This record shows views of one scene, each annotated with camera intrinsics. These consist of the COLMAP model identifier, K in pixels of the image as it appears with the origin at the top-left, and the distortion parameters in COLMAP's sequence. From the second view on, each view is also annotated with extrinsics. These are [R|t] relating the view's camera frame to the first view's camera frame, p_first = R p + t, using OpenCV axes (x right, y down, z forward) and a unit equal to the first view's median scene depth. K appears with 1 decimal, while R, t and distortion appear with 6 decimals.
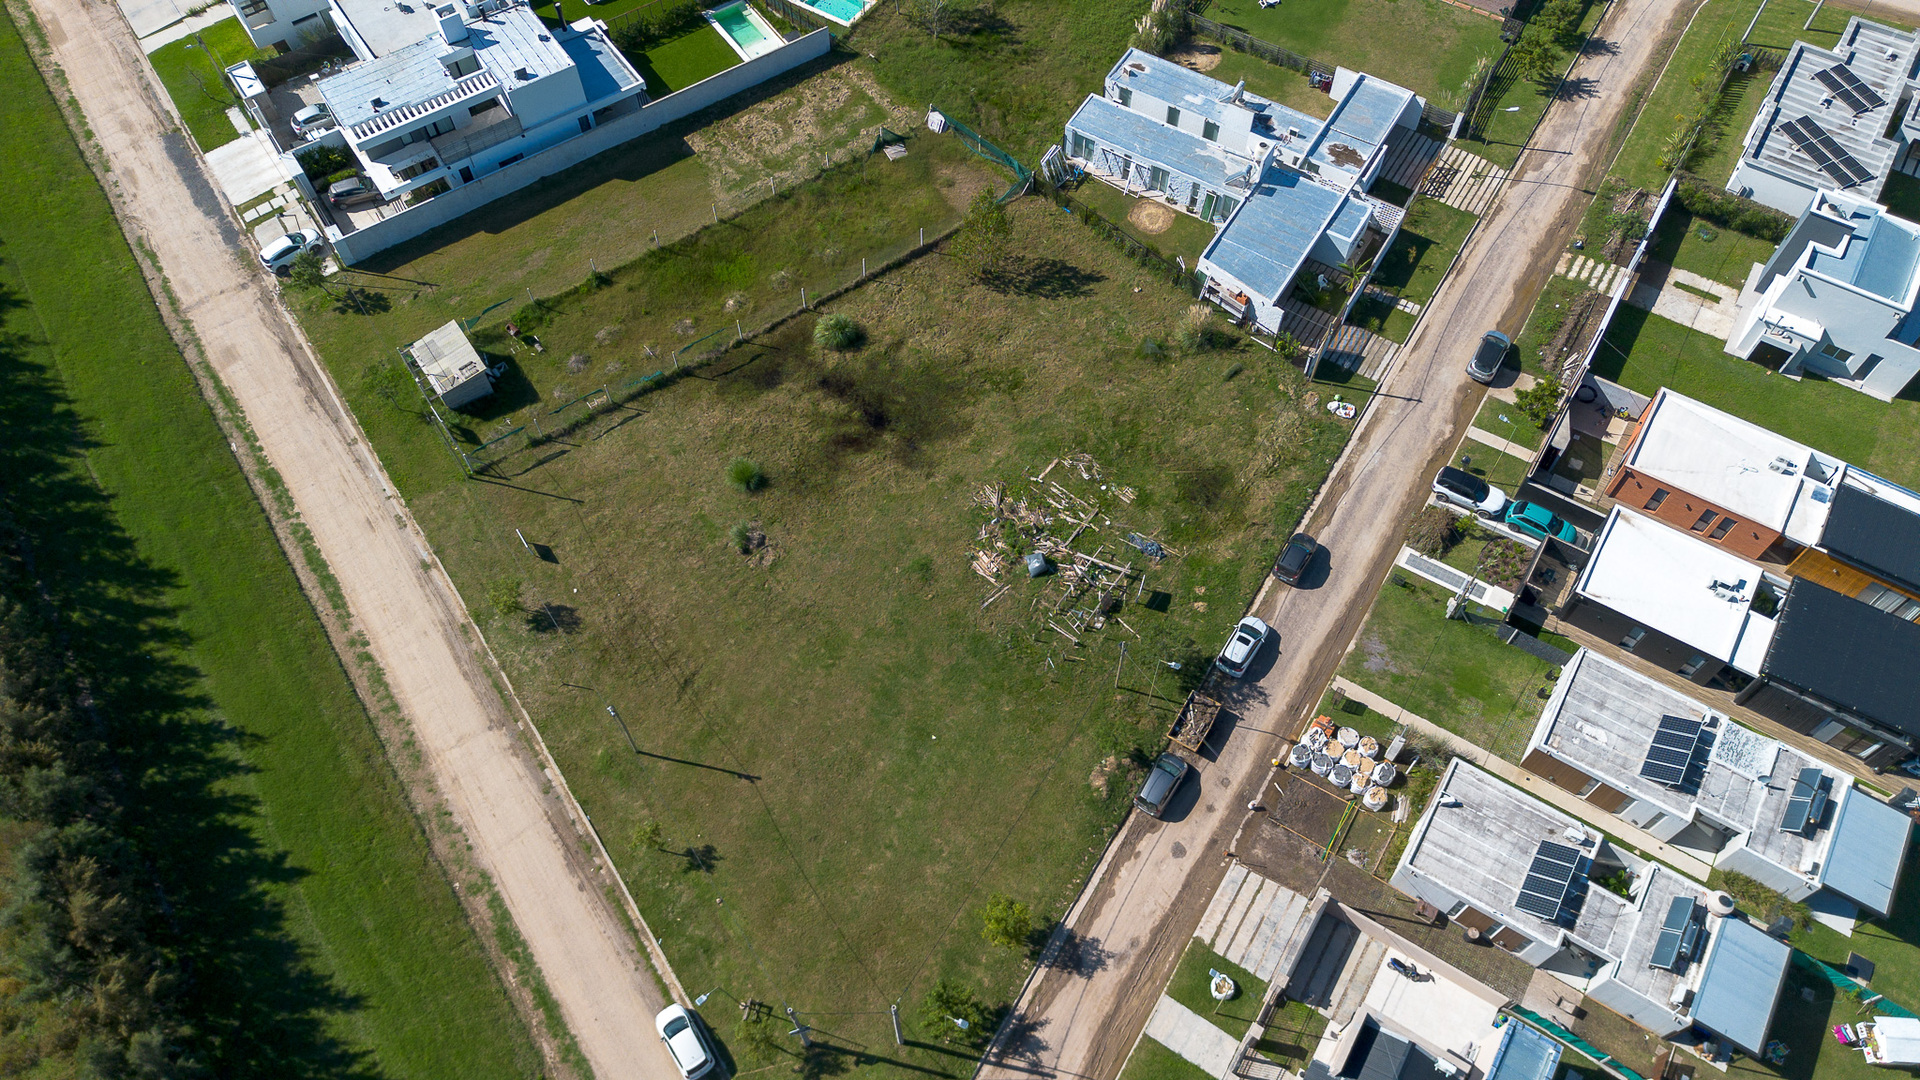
lens RADIAL K [[1362.4, 0, 963.2], [0, 1362.4, 532.2], [0, 0, 1]] dist [0.049569, -0.042869]
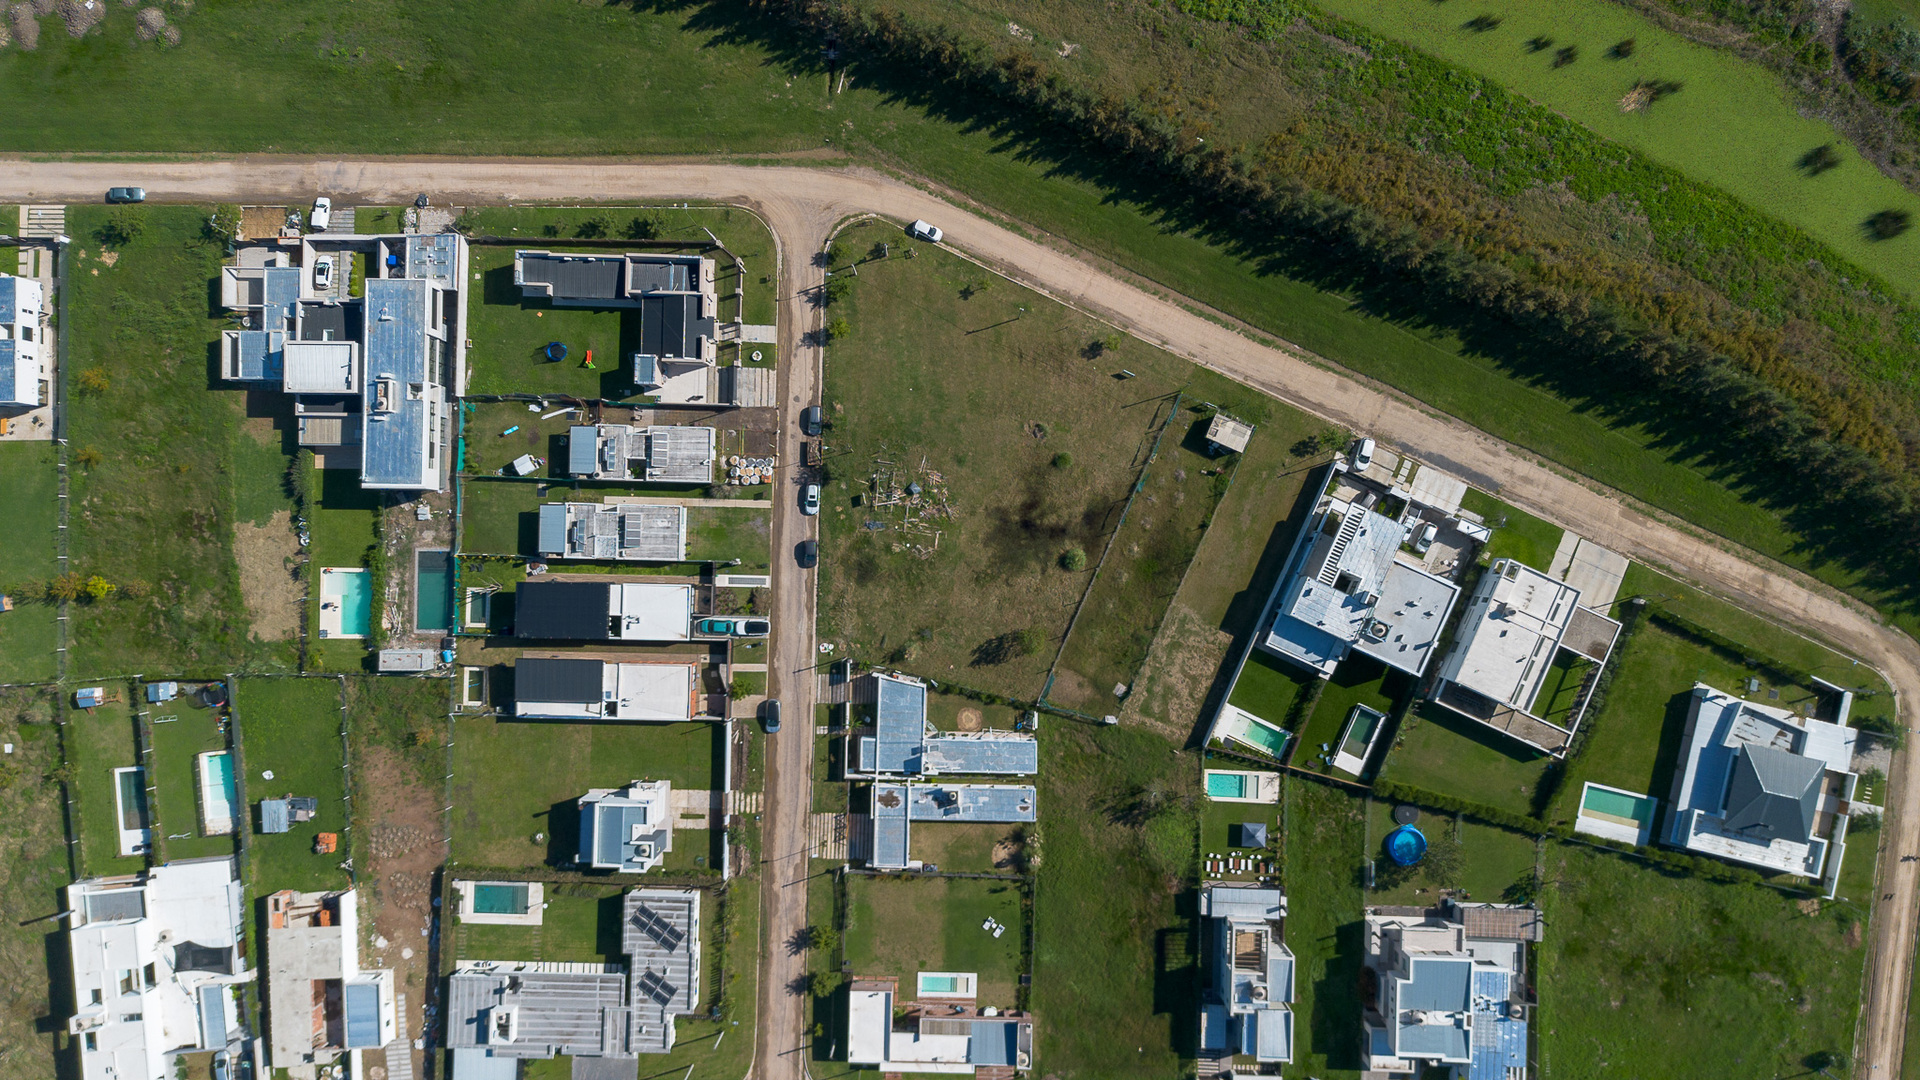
lens RADIAL K [[1355.6, 0, 960.0], [0, 1355.6, 540.0], [0, 0, 1]] dist [0.157419, -0.404735]
pose [[-0.859847, 0.510521, 0.005636, 0.021292], [-0.429058, -0.728537, 0.533987, -1.157746], [0.276718, 0.456729, 0.845474, -0.707667]]
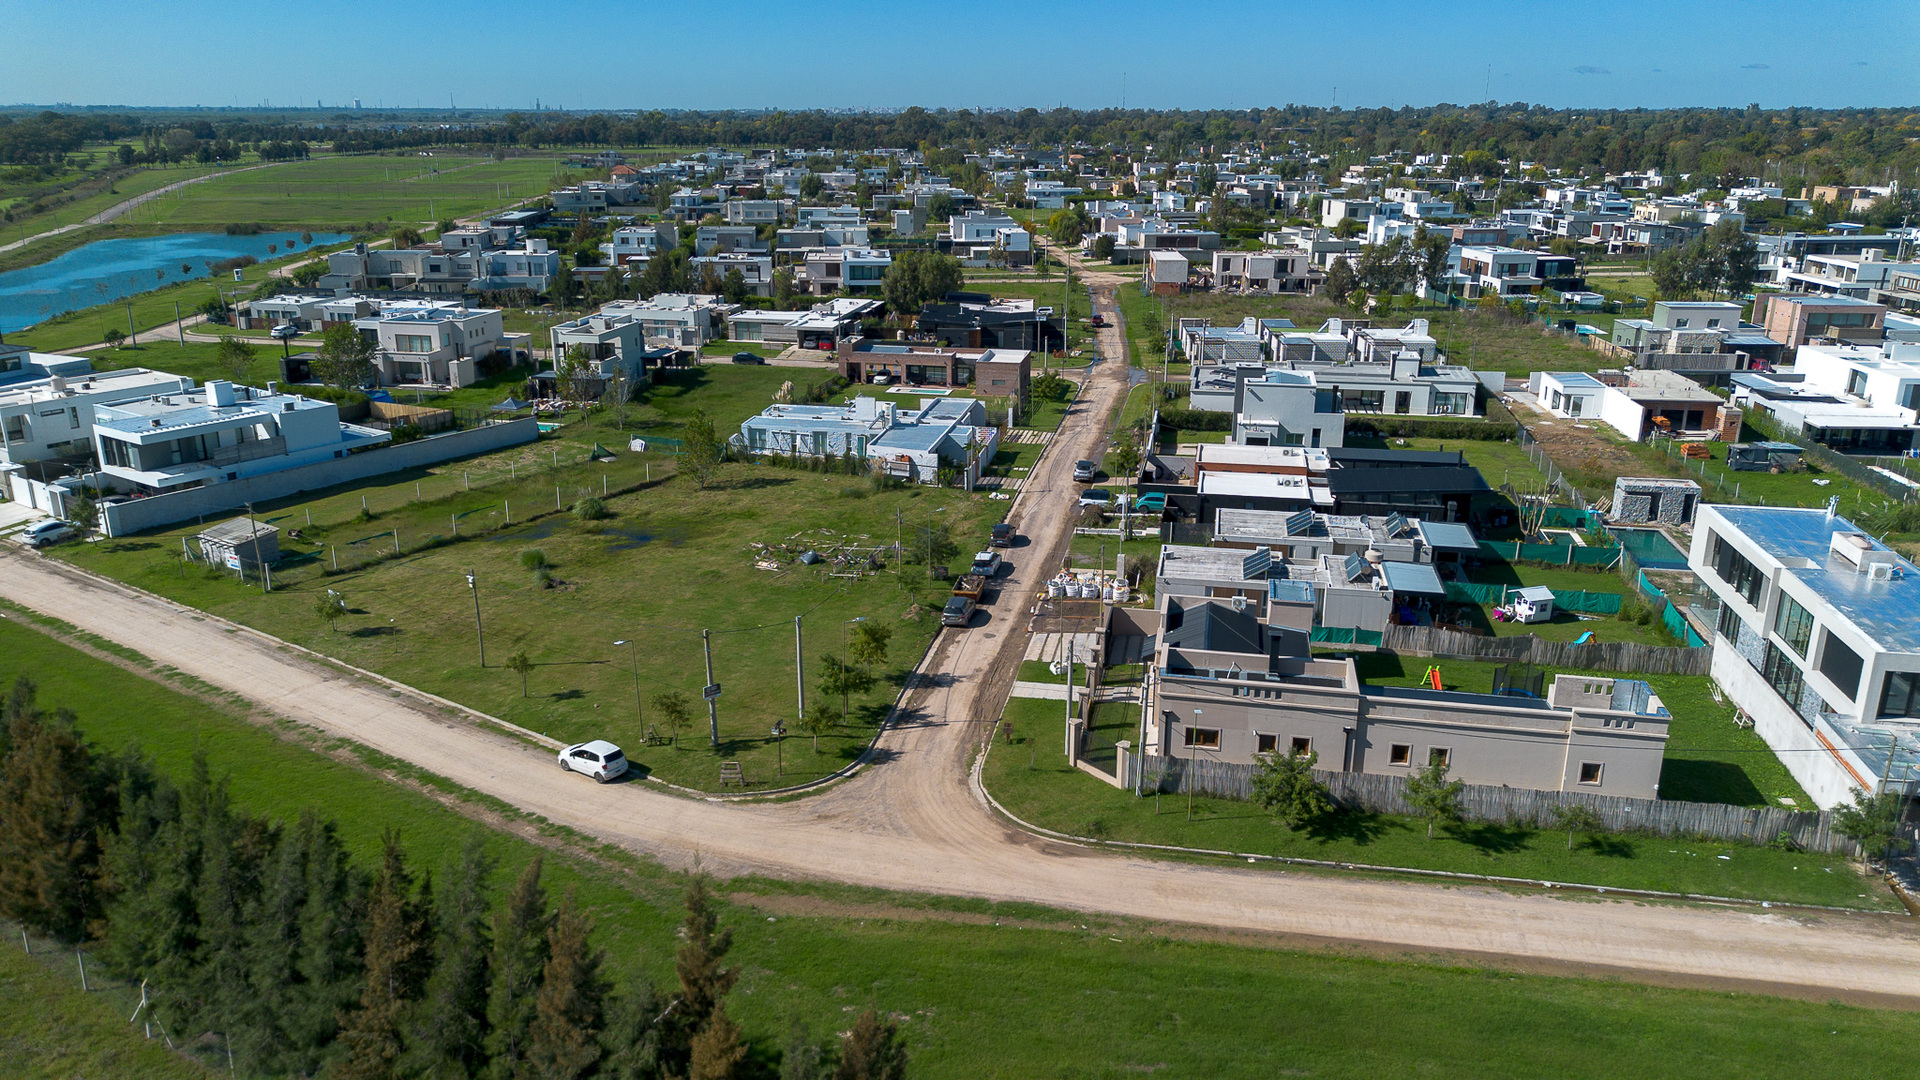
lens RADIAL K [[1357.4, 0, 963.7], [0, 1357.4, 532.2], [0, 0, 1]] dist [0.064573, -0.067001]
pose [[0.932132, -0.097408, 0.348773, -0.226125], [0.302438, 0.739108, -0.601873, 0.746936], [-0.199153, 0.666507, 0.718406, 0.091574]]
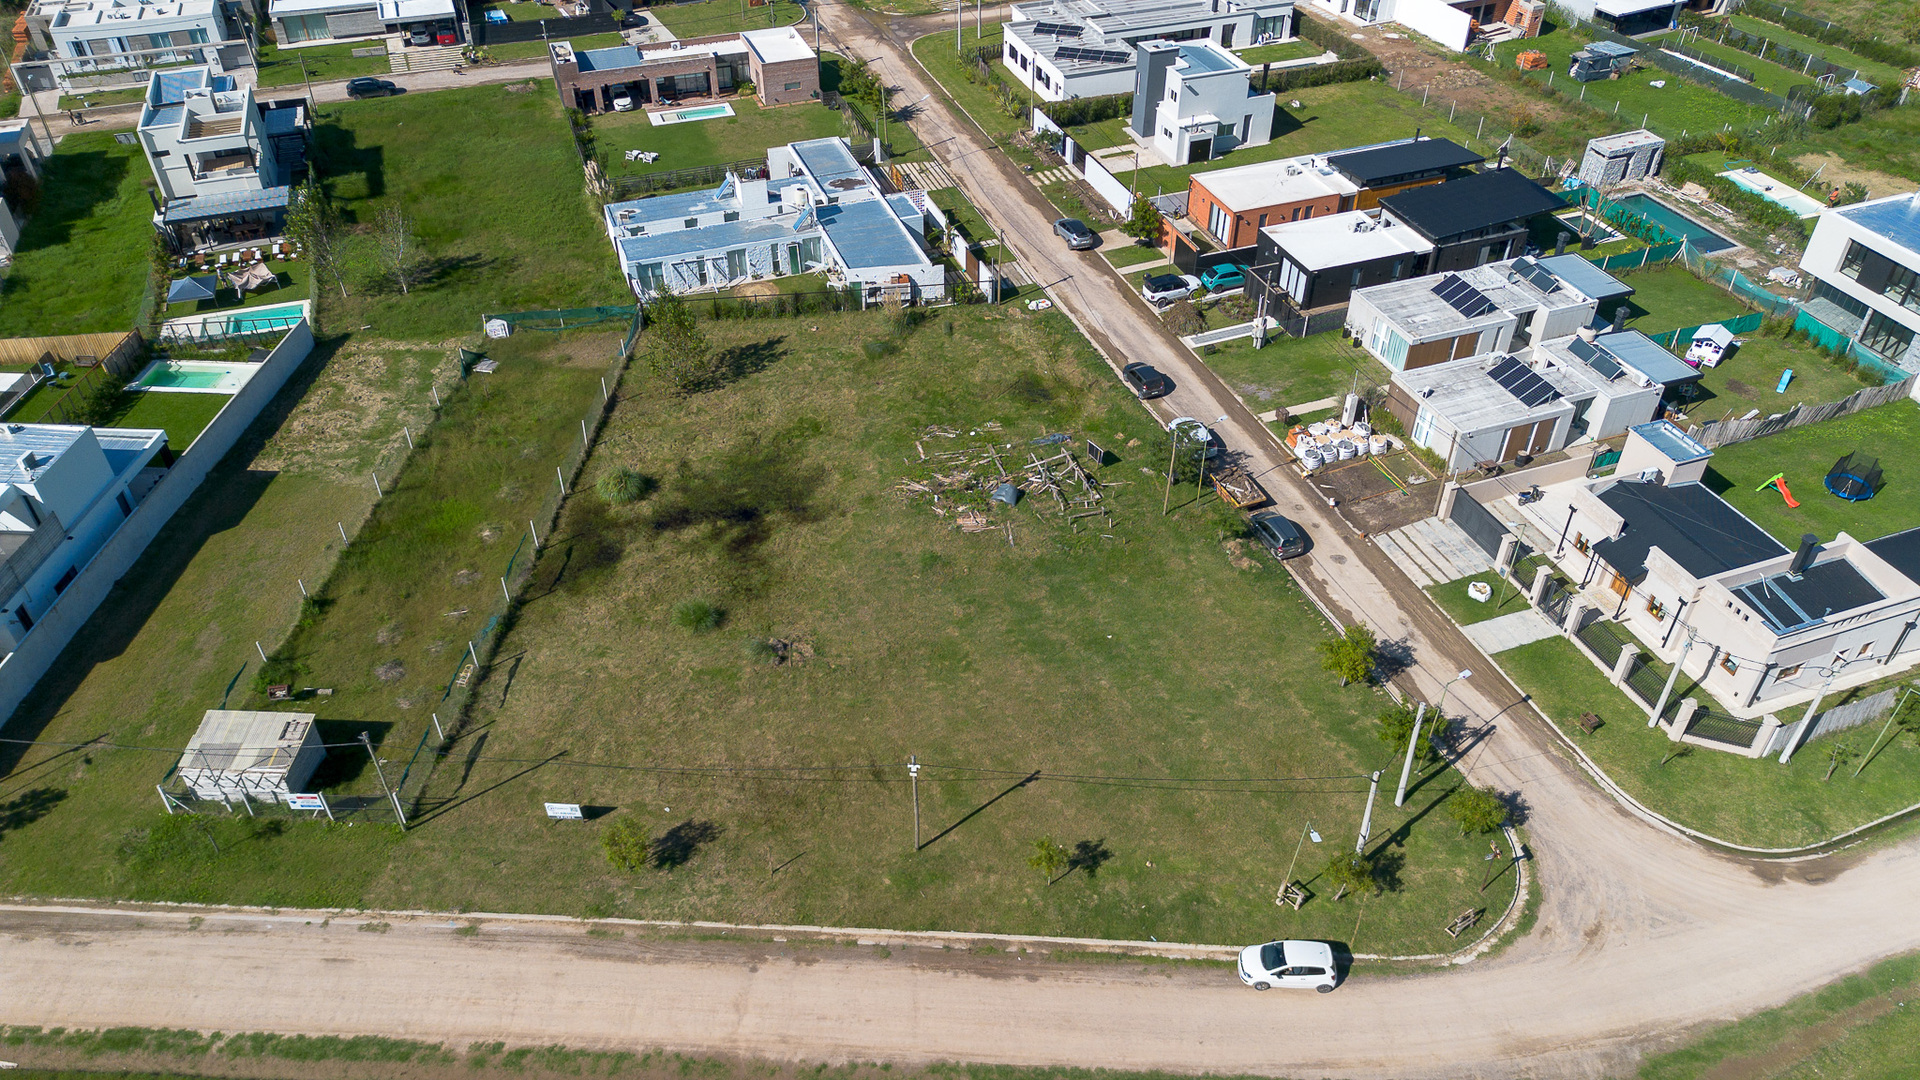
lens RADIAL K [[1362.4, 0, 963.2], [0, 1362.4, 532.2], [0, 0, 1]] dist [0.049569, -0.042869]
pose [[0.612185, -0.488719, 0.621598, -0.557178], [0.669790, 0.738319, -0.079158, 0.095299], [-0.420251, 0.464800, 0.779327, 0.267246]]
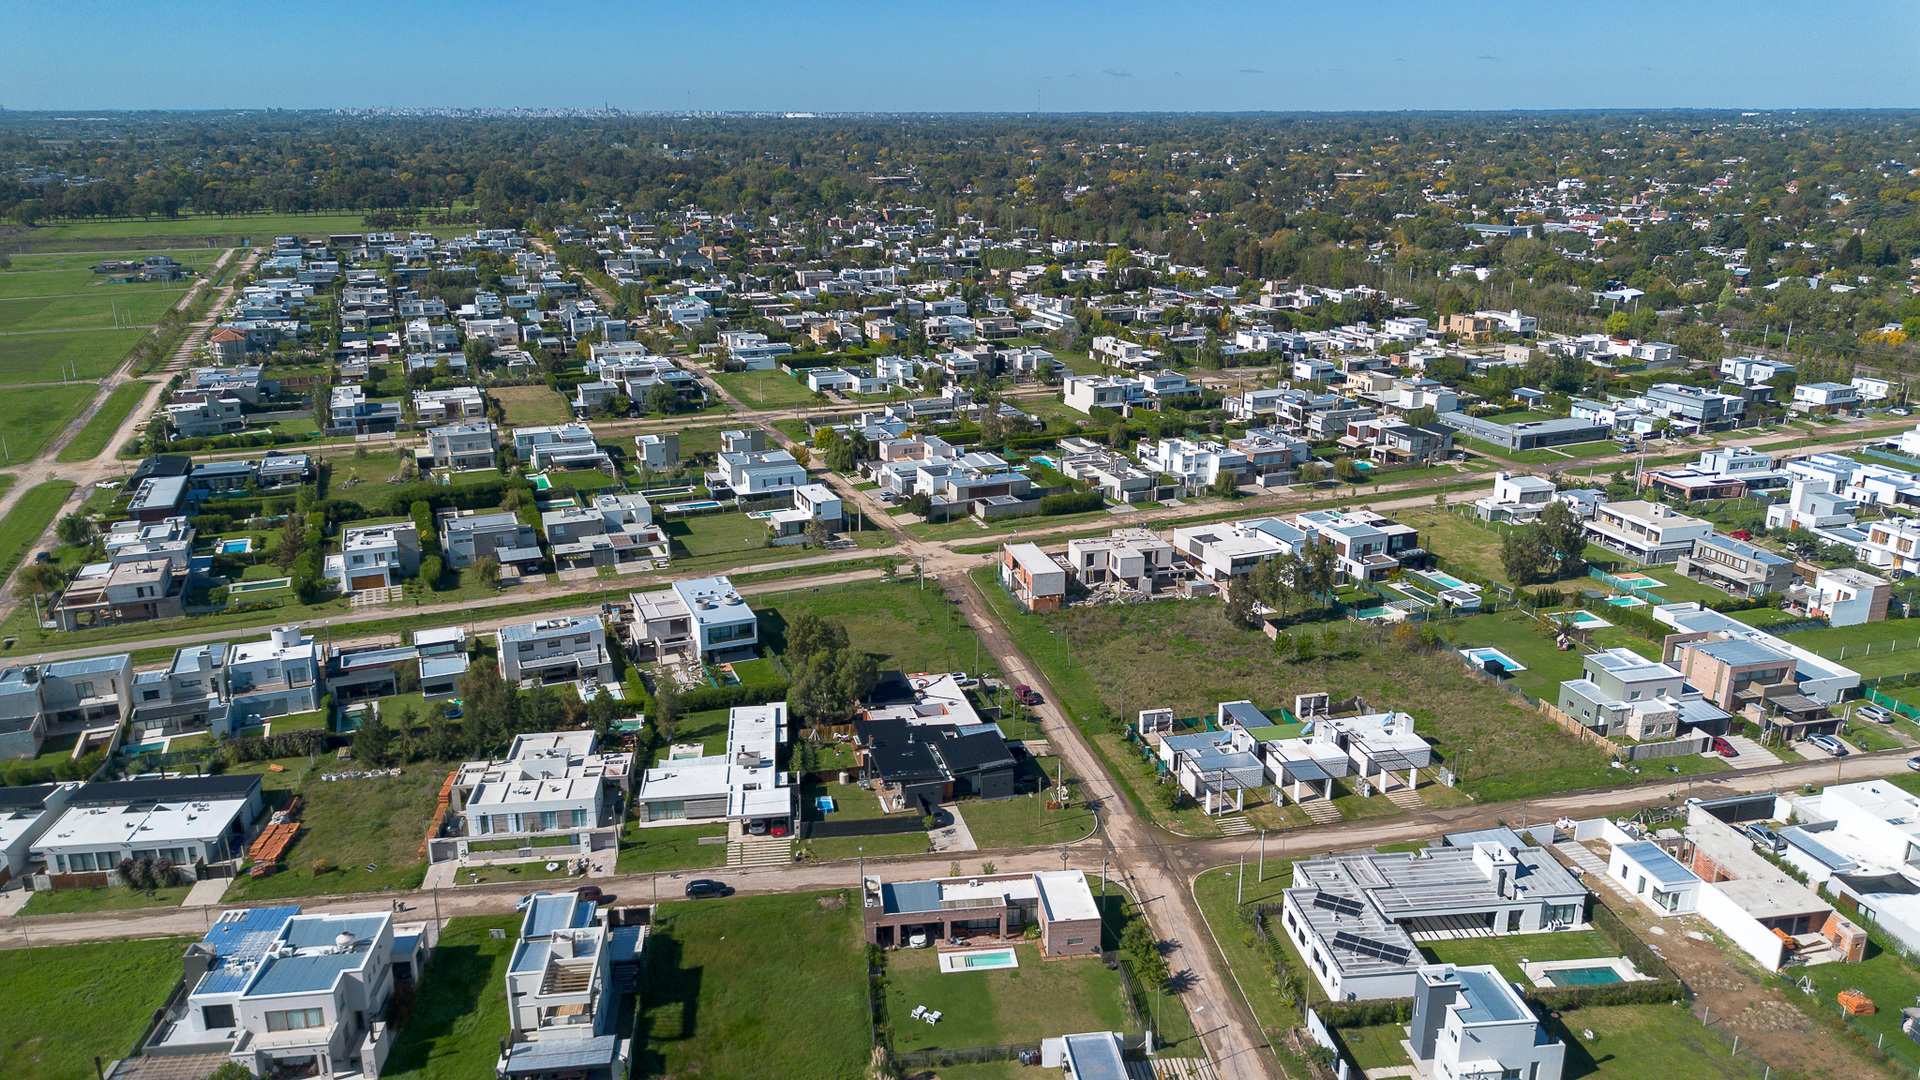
lens RADIAL K [[1357.4, 0, 963.7], [0, 1357.4, 532.2], [0, 0, 1]] dist [0.064573, -0.067001]
pose [[0.774226, -0.180937, 0.606495, -0.477464], [0.534732, 0.699634, -0.473892, -0.155020], [-0.338580, 0.691212, 0.638427, -0.003993]]
